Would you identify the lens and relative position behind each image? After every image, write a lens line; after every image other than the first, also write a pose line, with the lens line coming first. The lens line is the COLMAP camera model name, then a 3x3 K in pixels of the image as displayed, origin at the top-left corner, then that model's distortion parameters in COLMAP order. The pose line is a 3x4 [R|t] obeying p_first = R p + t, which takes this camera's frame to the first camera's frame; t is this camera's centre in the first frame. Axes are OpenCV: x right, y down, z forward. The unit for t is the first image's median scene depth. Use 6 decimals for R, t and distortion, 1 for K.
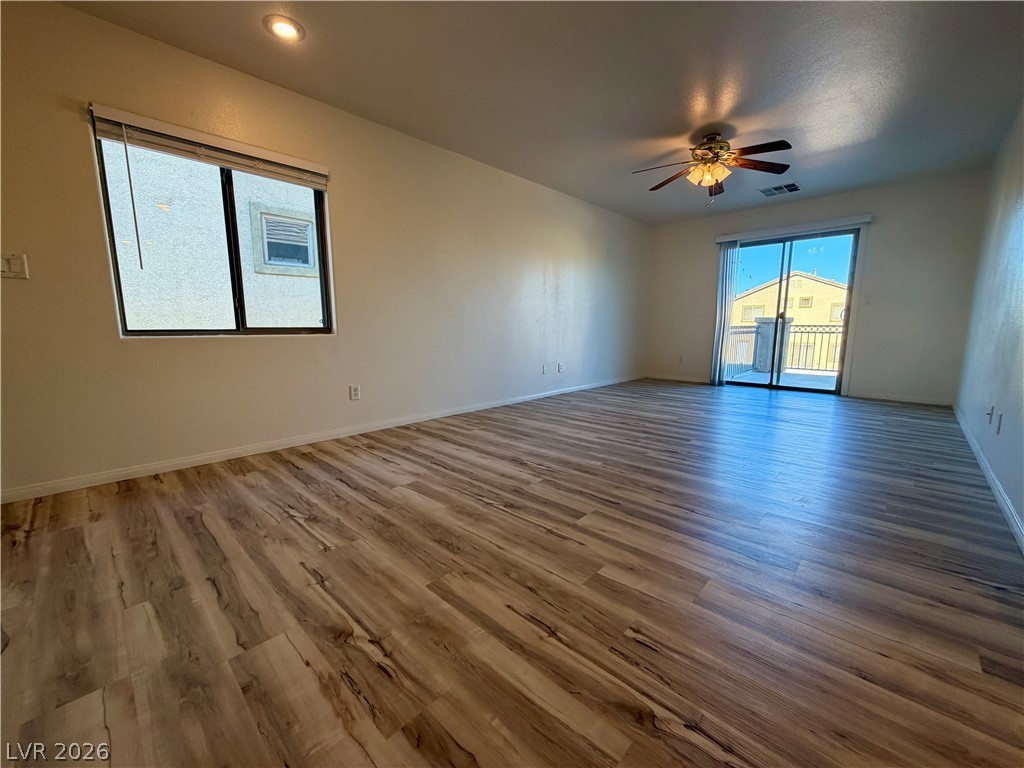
lens RADIAL K [[409.5, 0, 509.7], [0, 409.5, 388.5], [0, 0, 1]] dist [0.001456, -0.000117]
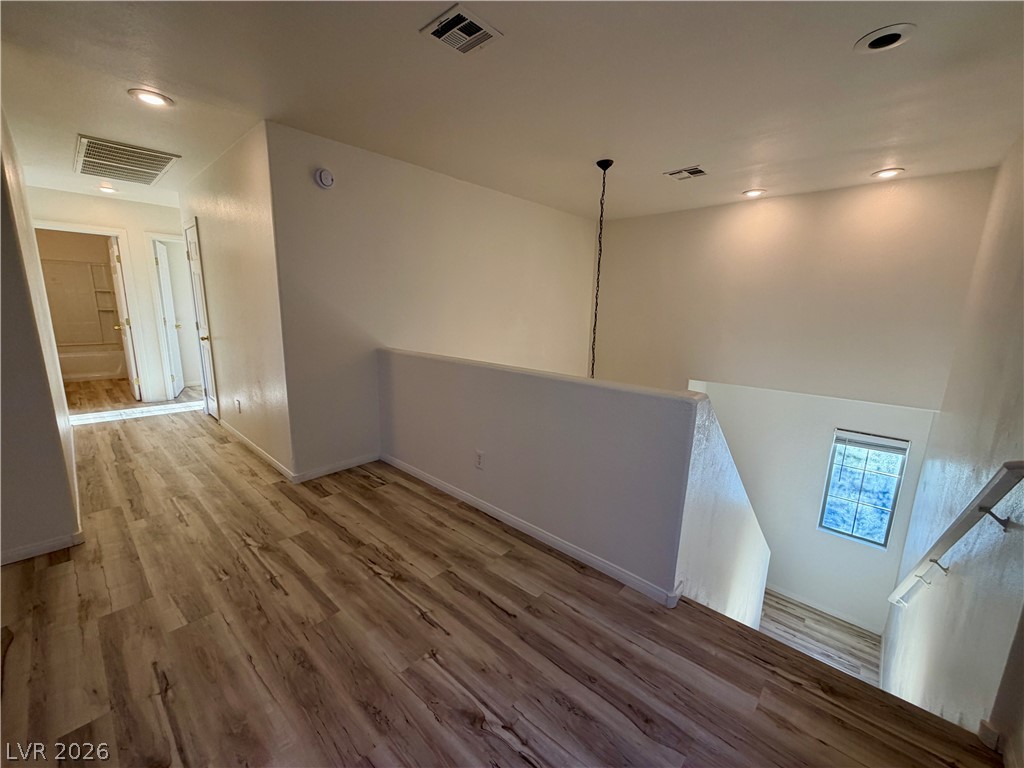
lens RADIAL K [[409.5, 0, 510.3], [0, 409.5, 383.9], [0, 0, 1]] dist [0.001456, -0.000117]
pose [[-0.999345, -0.015737, -0.032578, -0.691038], [-0.025800, 0.941237, 0.336759, -0.643110], [0.025364, 0.337379, -0.941027, 1.998505]]
